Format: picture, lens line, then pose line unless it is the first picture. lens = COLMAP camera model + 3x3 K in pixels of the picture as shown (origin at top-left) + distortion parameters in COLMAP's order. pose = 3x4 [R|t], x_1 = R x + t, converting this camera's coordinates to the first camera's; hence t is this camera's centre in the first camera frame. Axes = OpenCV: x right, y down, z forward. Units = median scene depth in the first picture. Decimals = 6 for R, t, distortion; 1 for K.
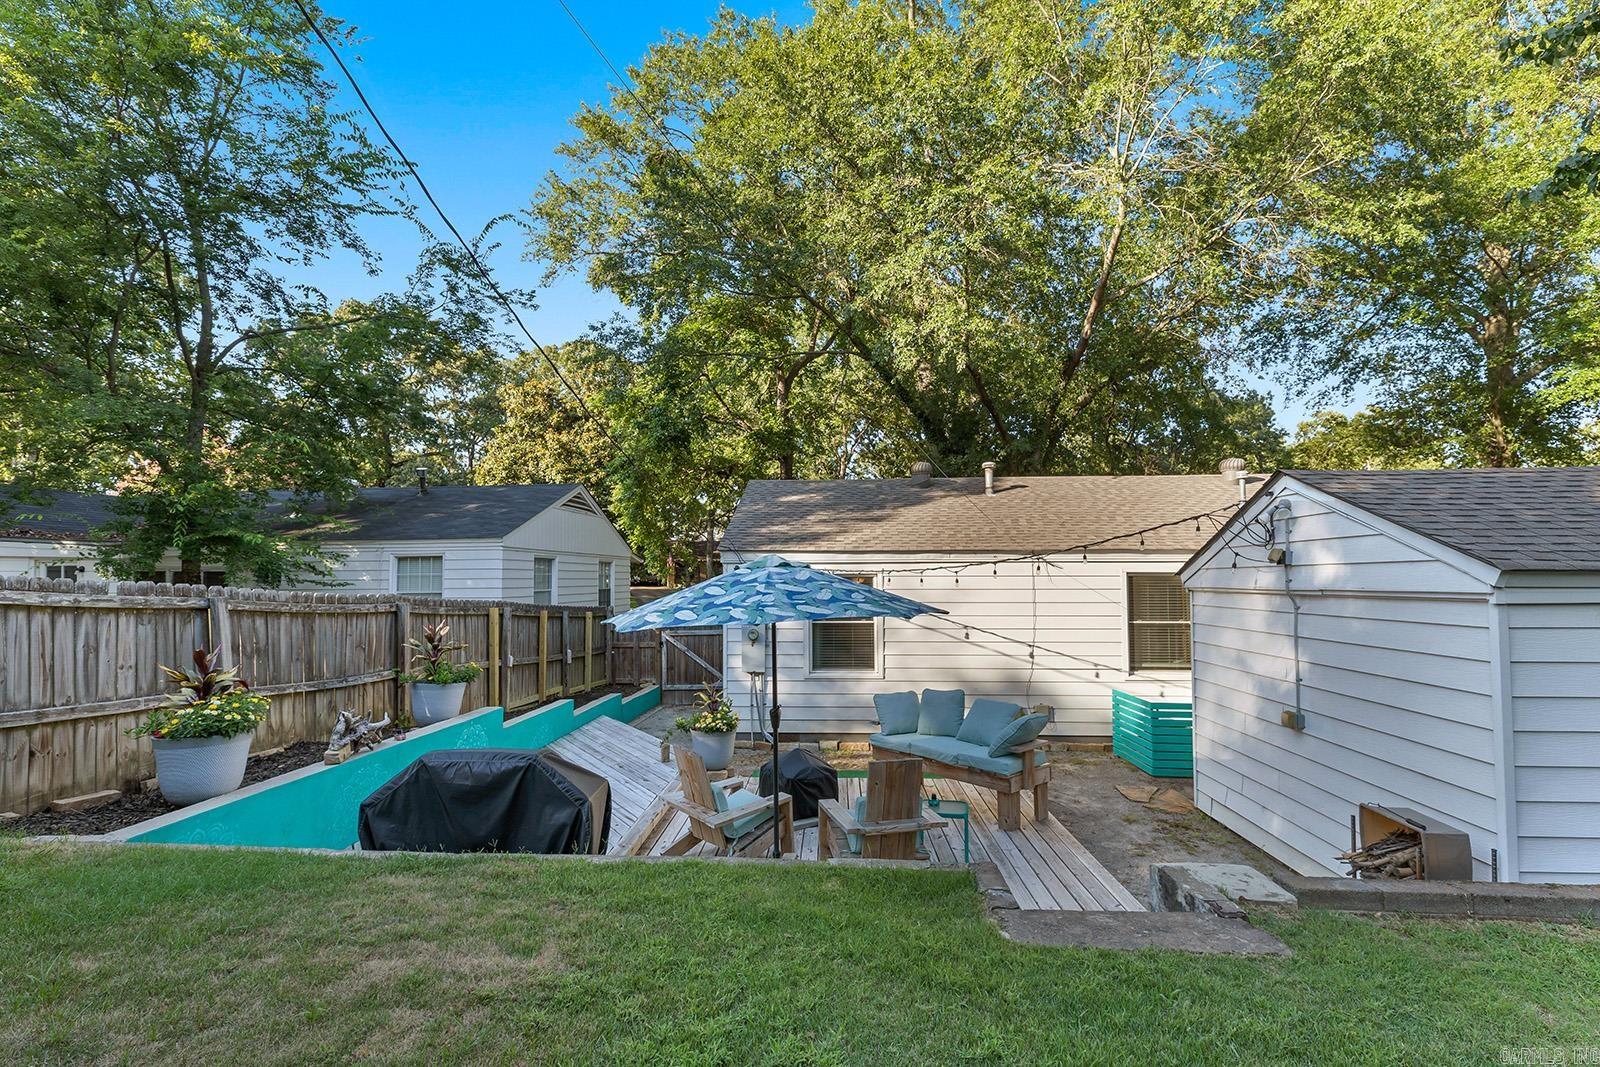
lens RADIAL K [[754.1, 0, 795.0], [0, 754.1, 546.1], [0, 0, 1]] dist [-0.000641, 0.002671]
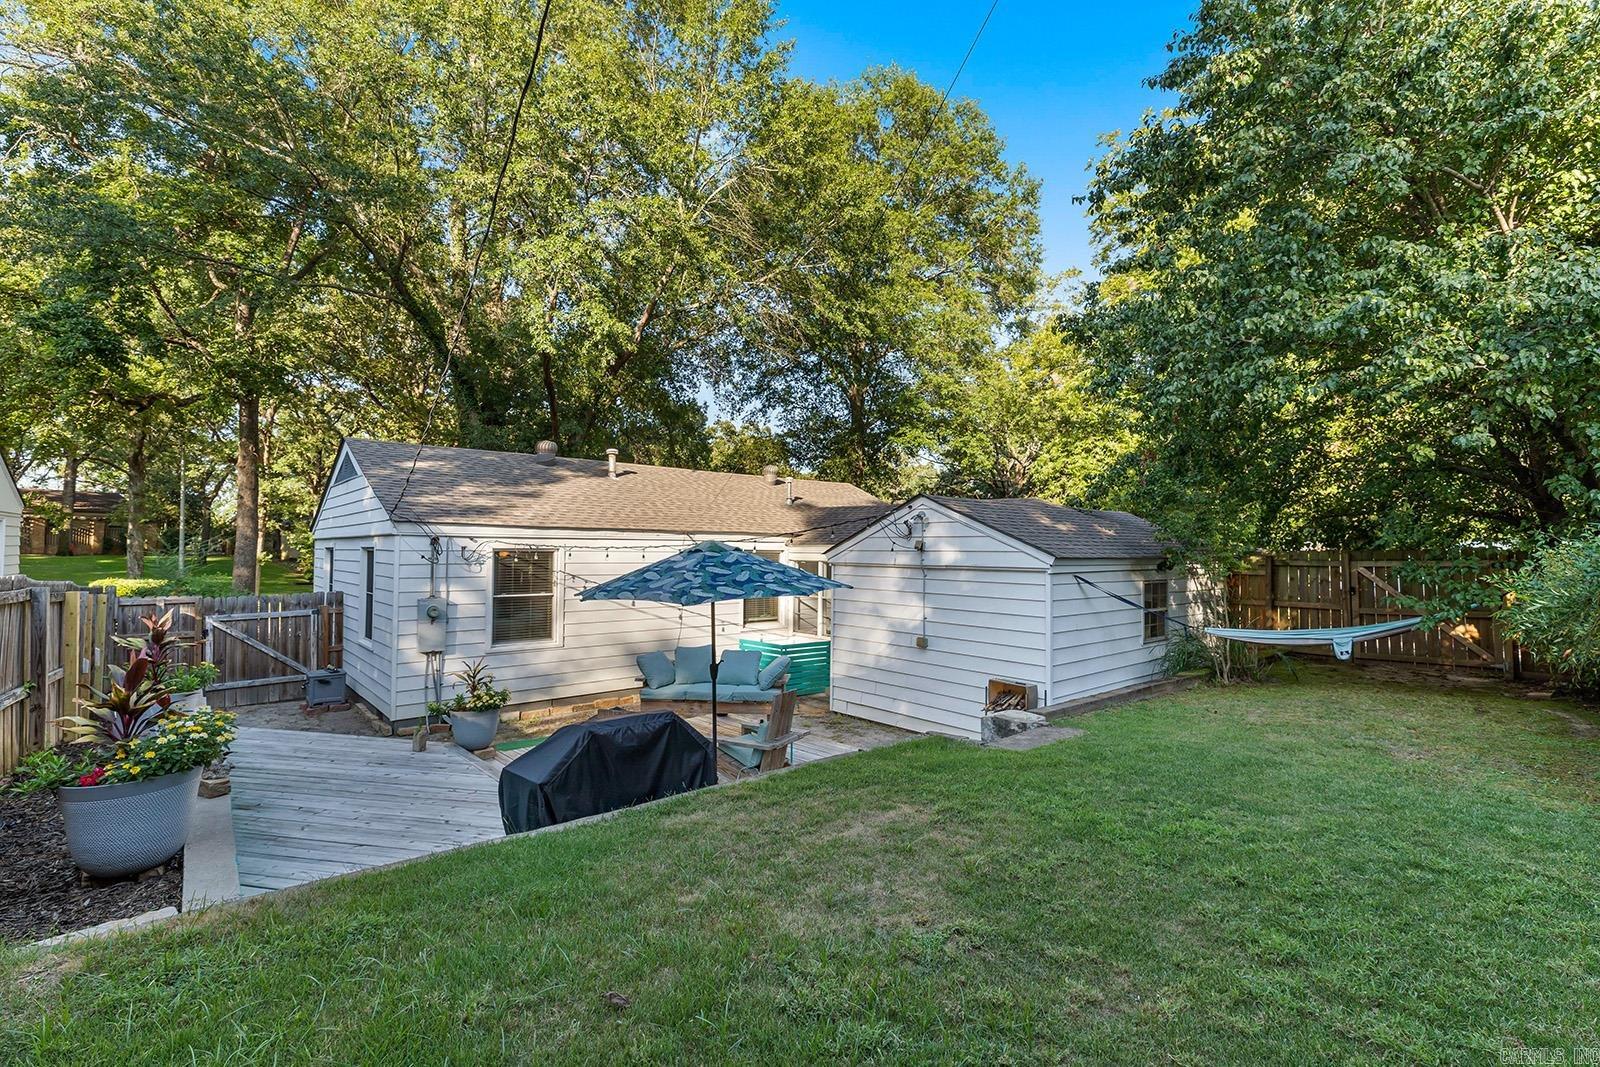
lens RADIAL K [[754.1, 0, 800.3], [0, 754.1, 536.4], [0, 0, 1]] dist [-0.000641, 0.002671]
pose [[0.693741, 0.021943, 0.719890, -0.415877], [-0.043545, 0.998985, 0.011512, -0.007761], [-0.718907, -0.039334, 0.693992, 0.020114]]
